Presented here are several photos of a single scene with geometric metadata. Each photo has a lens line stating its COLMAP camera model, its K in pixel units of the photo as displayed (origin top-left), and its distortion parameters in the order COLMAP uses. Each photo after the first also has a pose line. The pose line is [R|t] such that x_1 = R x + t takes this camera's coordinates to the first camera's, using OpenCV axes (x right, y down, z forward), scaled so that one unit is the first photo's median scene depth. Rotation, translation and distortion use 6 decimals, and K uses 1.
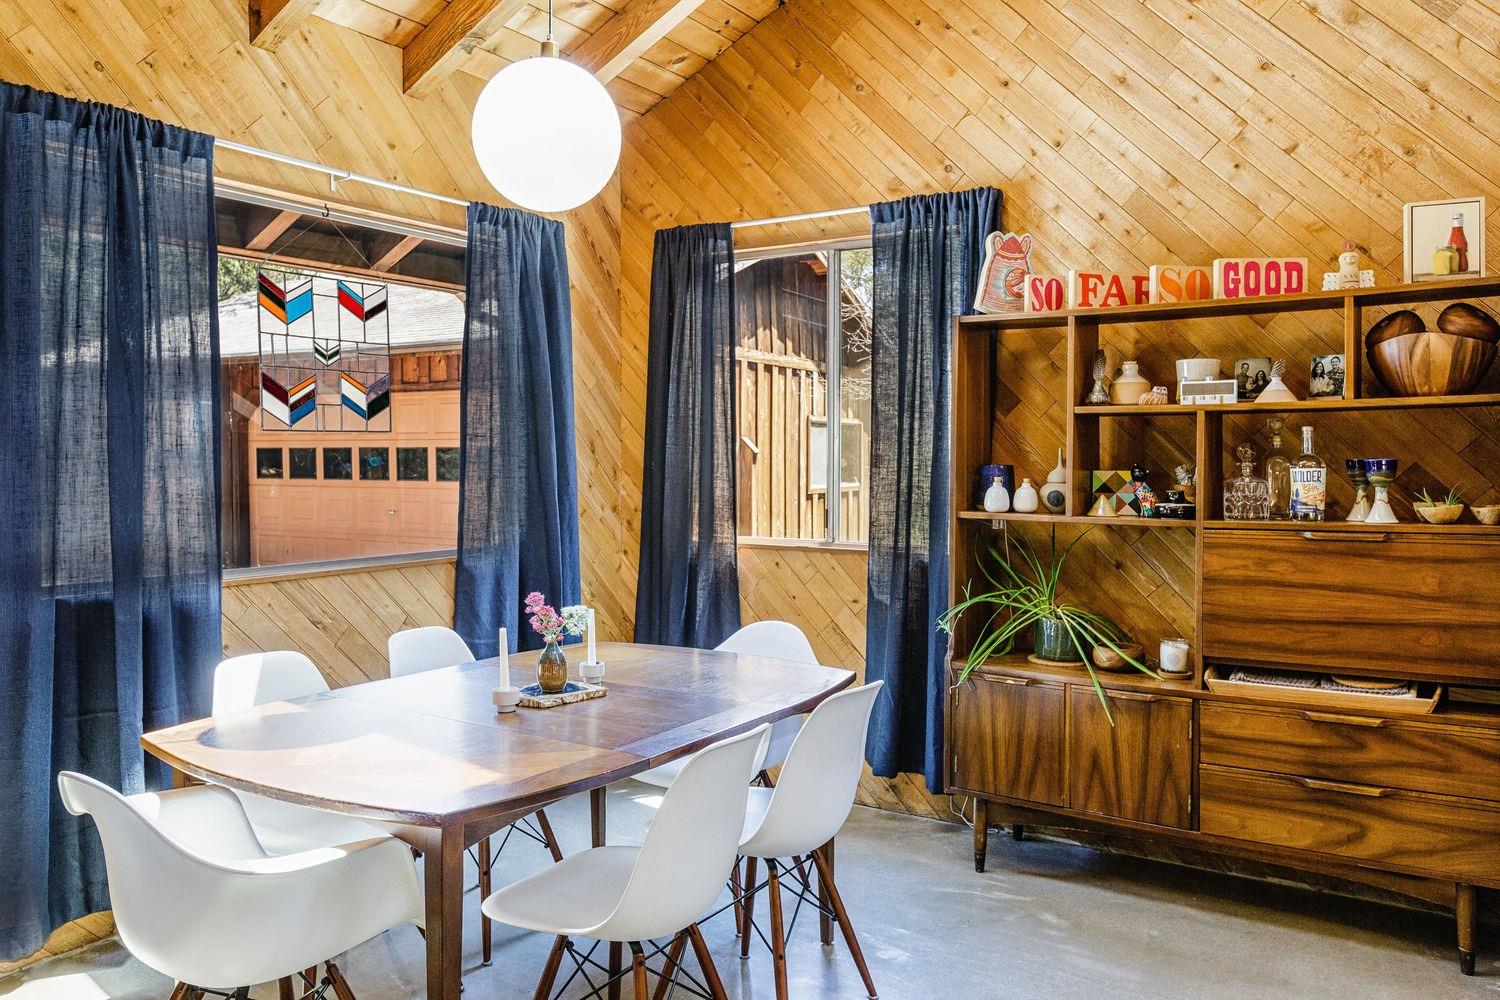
lens RADIAL K [[1105.0, 0, 750.0], [0, 1105.0, 500.0], [0, 0, 1]] dist [-0.001836, -0.000712]
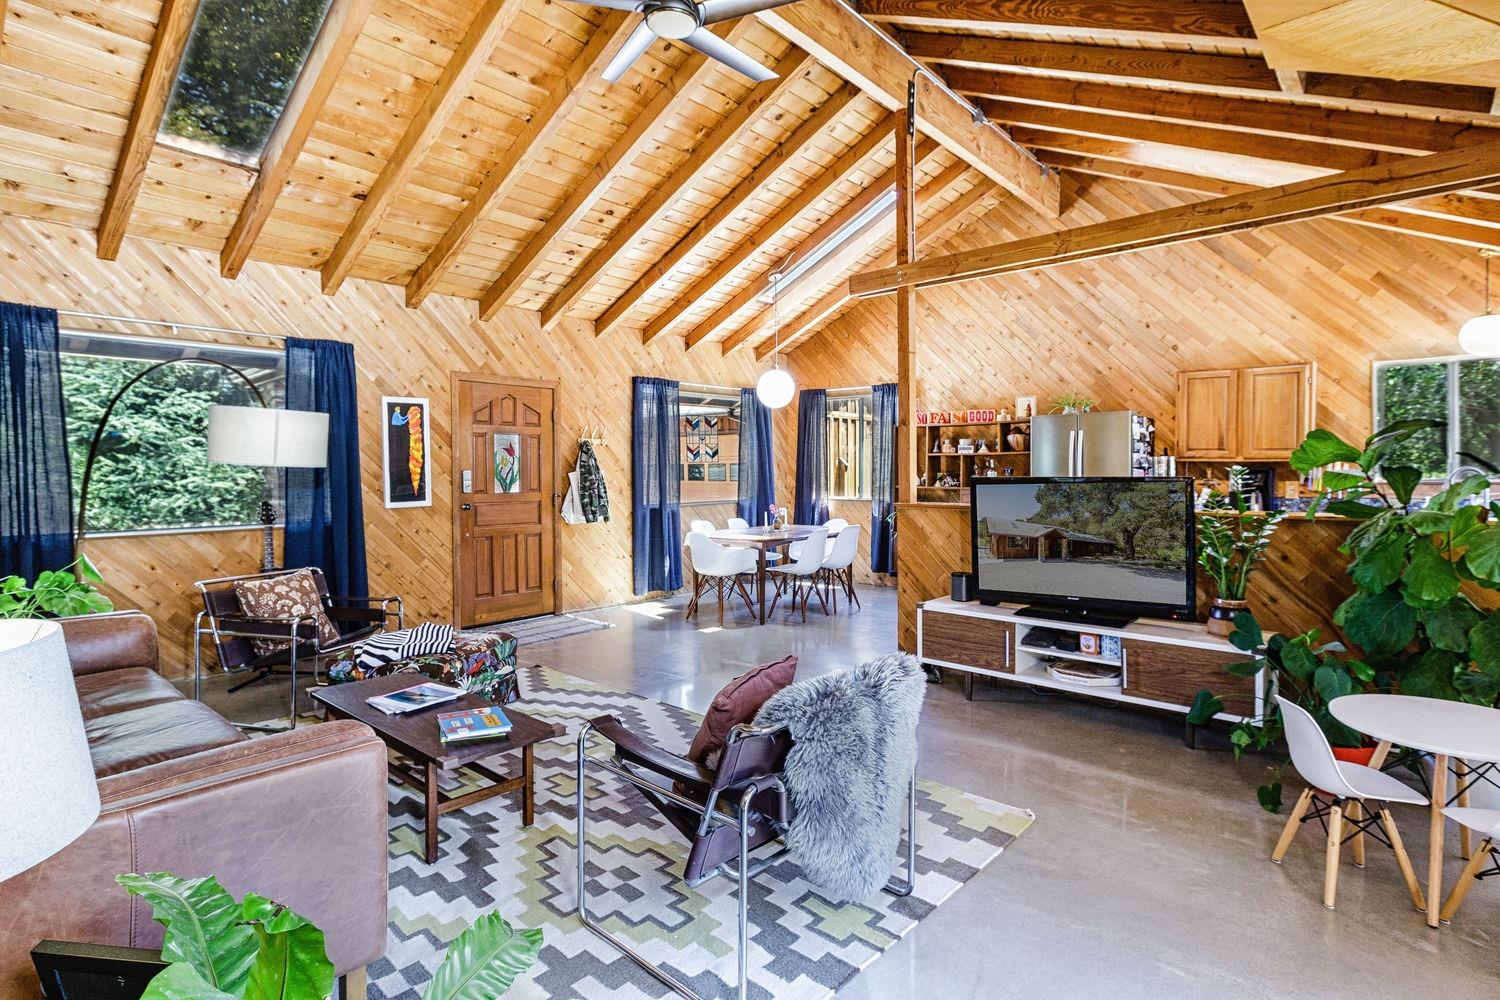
lens RADIAL K [[723.8, 0, 748.9], [0, 723.8, 471.4], [0, 0, 1]] dist [-0.000104, 0.000004]
pose [[0.990018, -0.004056, -0.140880, 0.062954], [-0.000624, 0.999450, -0.033162, 0.039147], [0.140937, 0.032919, 0.989471, -1.163845]]
